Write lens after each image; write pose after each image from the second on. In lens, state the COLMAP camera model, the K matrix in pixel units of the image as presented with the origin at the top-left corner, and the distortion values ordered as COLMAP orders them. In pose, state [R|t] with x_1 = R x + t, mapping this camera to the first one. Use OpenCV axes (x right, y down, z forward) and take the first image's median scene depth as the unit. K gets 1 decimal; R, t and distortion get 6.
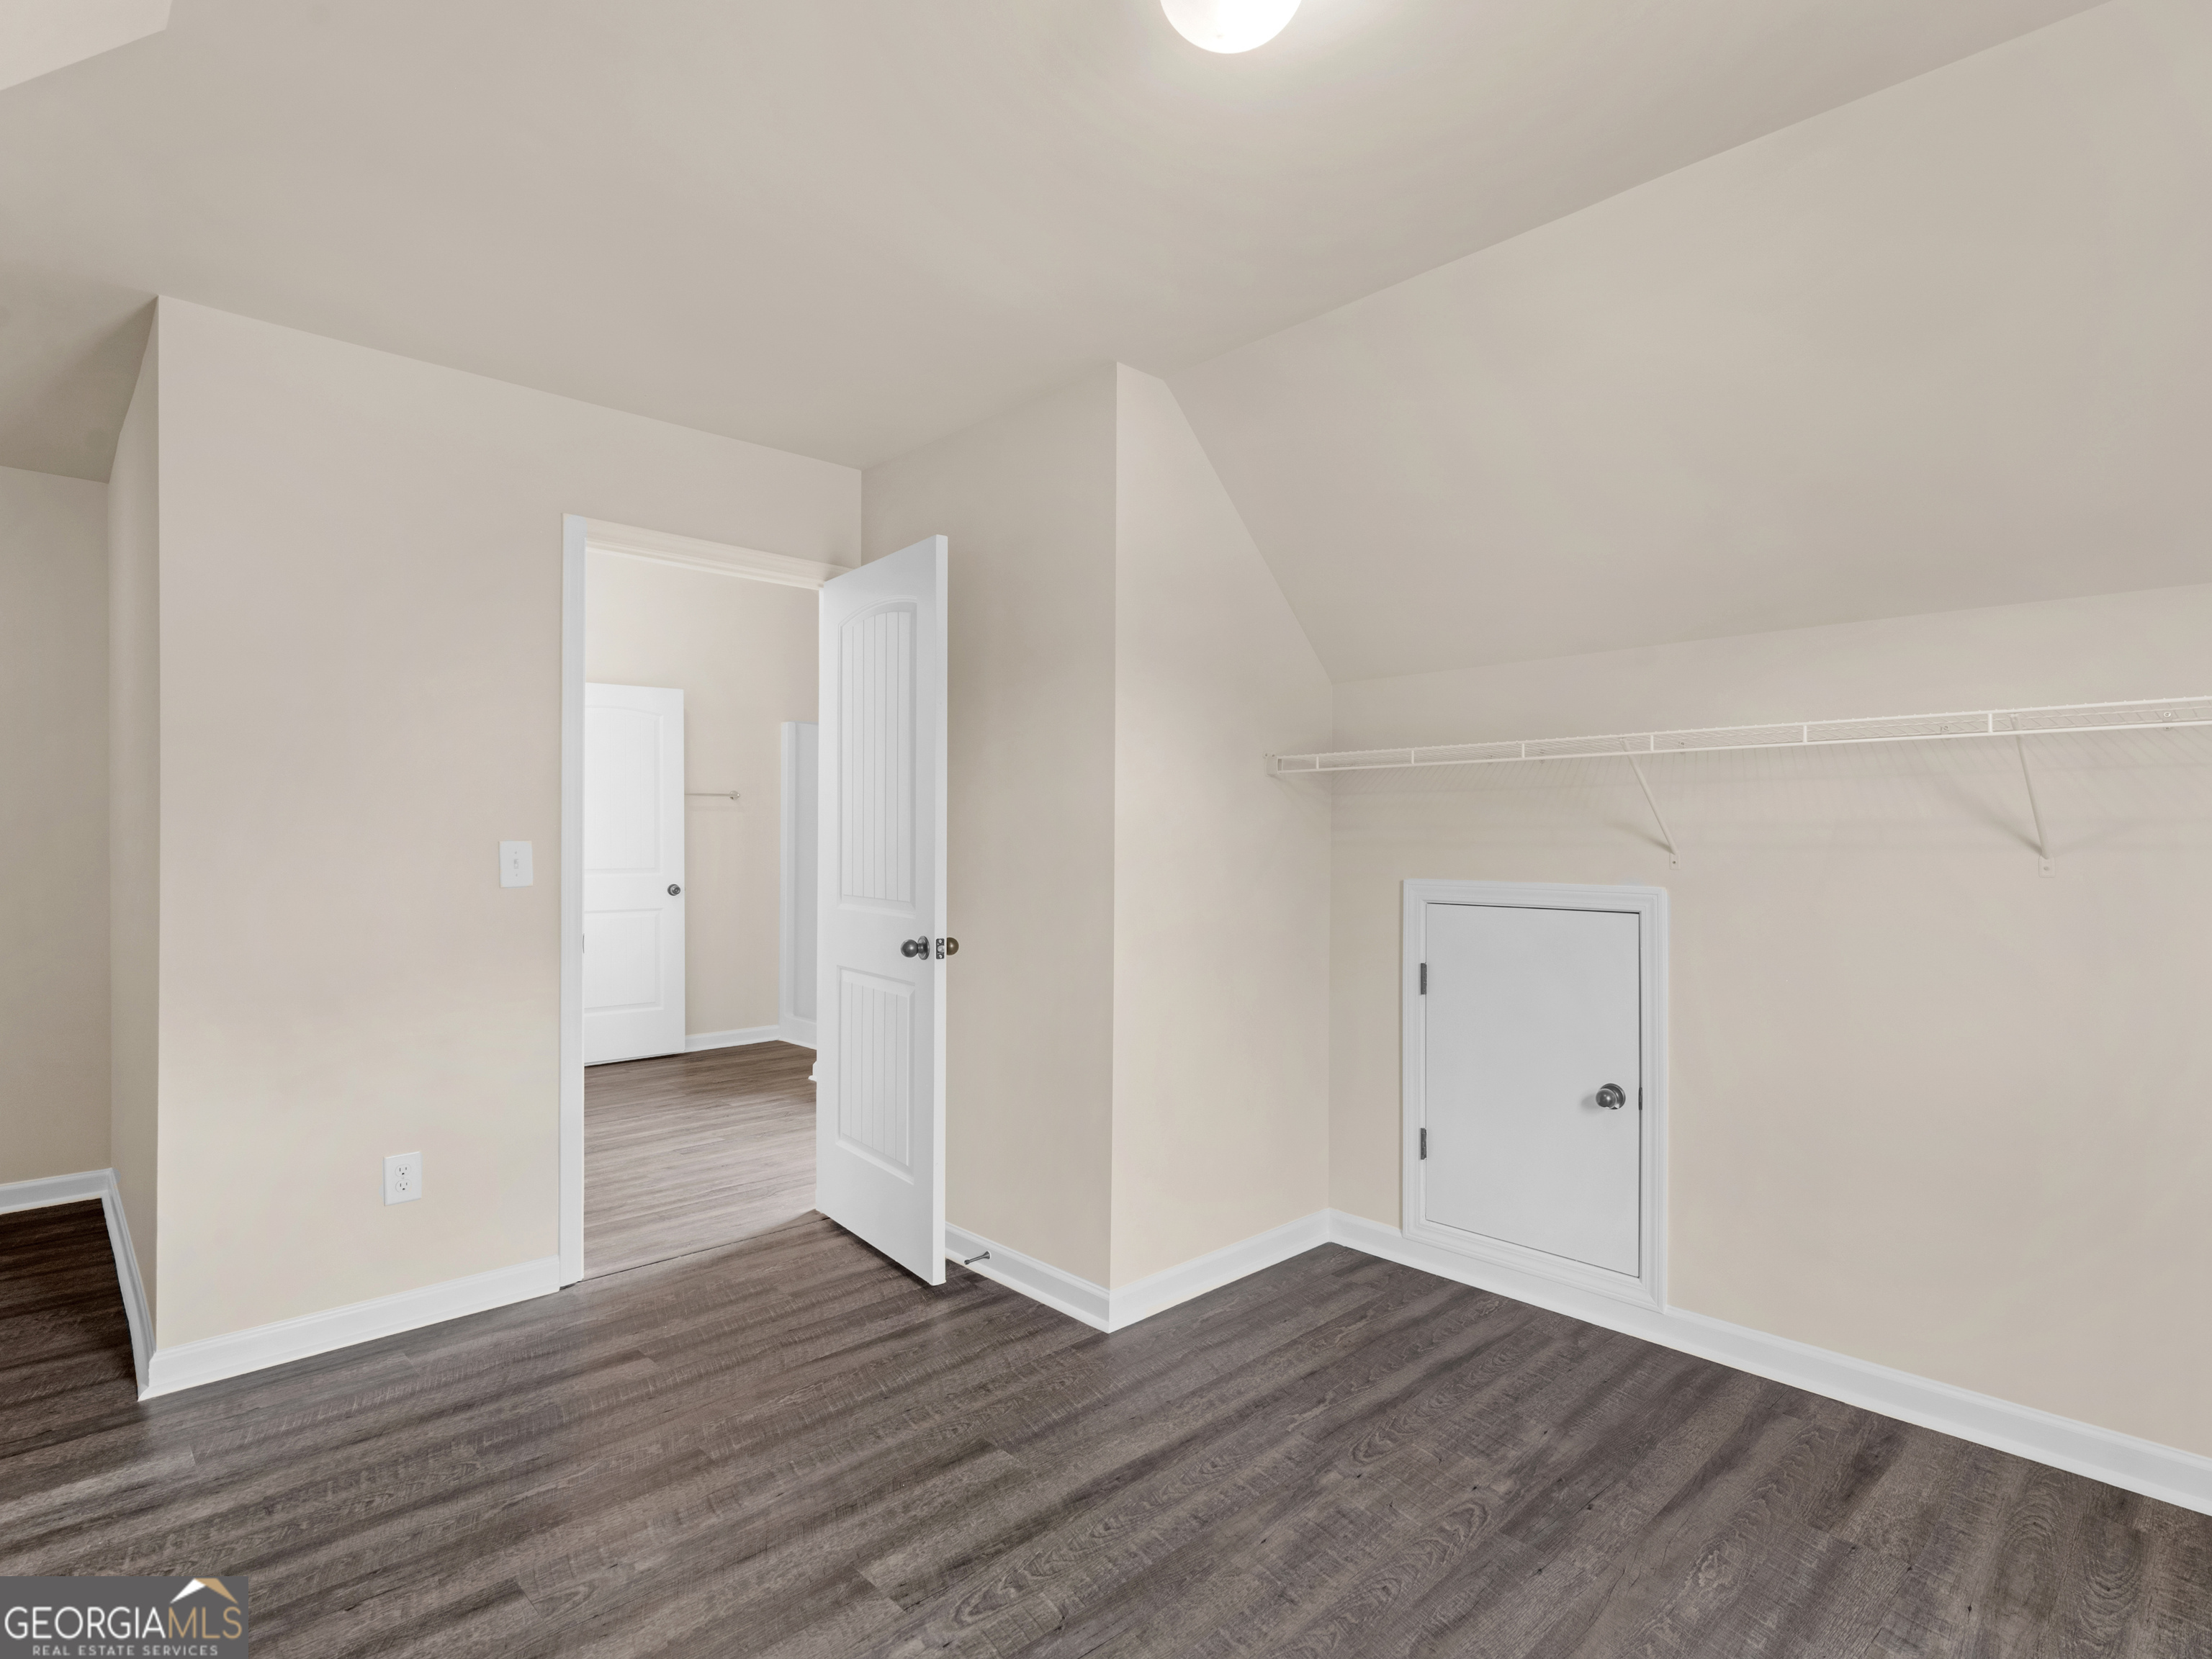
lens RADIAL K [[1150.5, 0, 1124.5], [0, 1150.5, 817.8], [0, 0, 1]] dist [-0.003108, -0.000547]
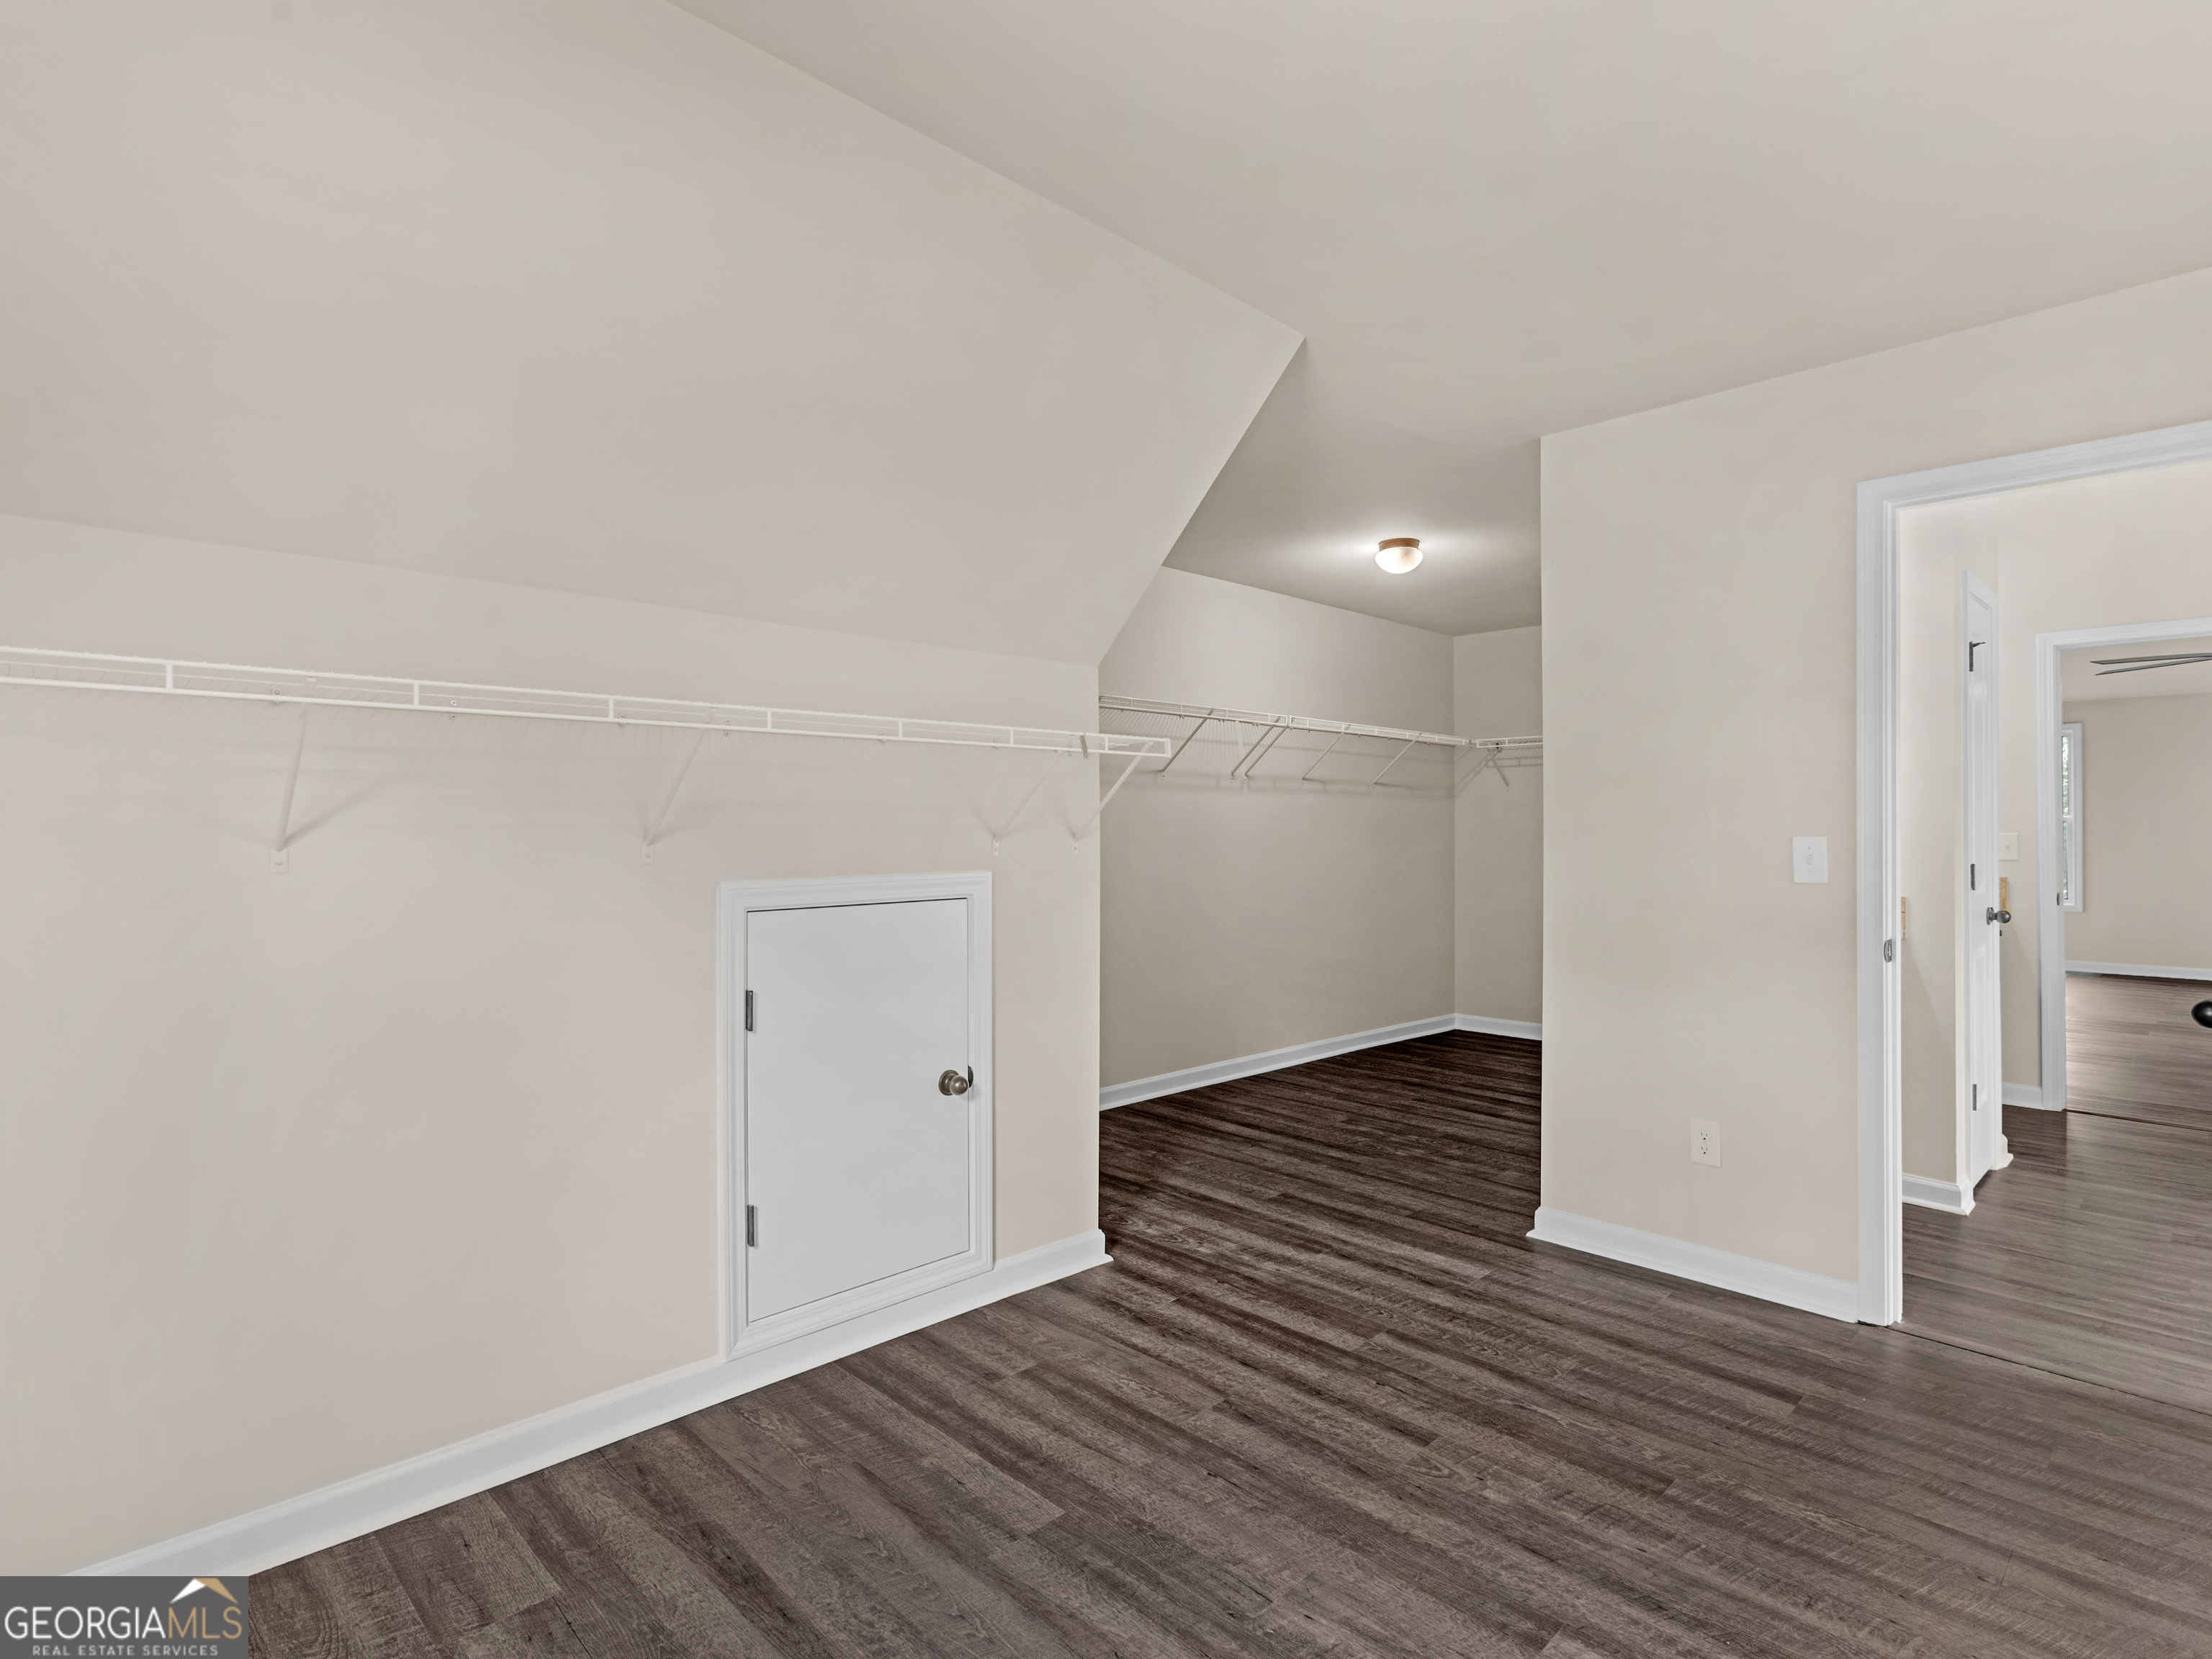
lens RADIAL K [[1150.5, 0, 1113.6], [0, 1150.5, 828.9], [0, 0, 1]] dist [-0.003108, -0.000547]
pose [[0.002044, 0.006581, -0.999976, 0.548513], [0.012489, 0.999900, 0.006606, 0.000129], [0.999920, -0.012503, 0.001961, 0.519757]]
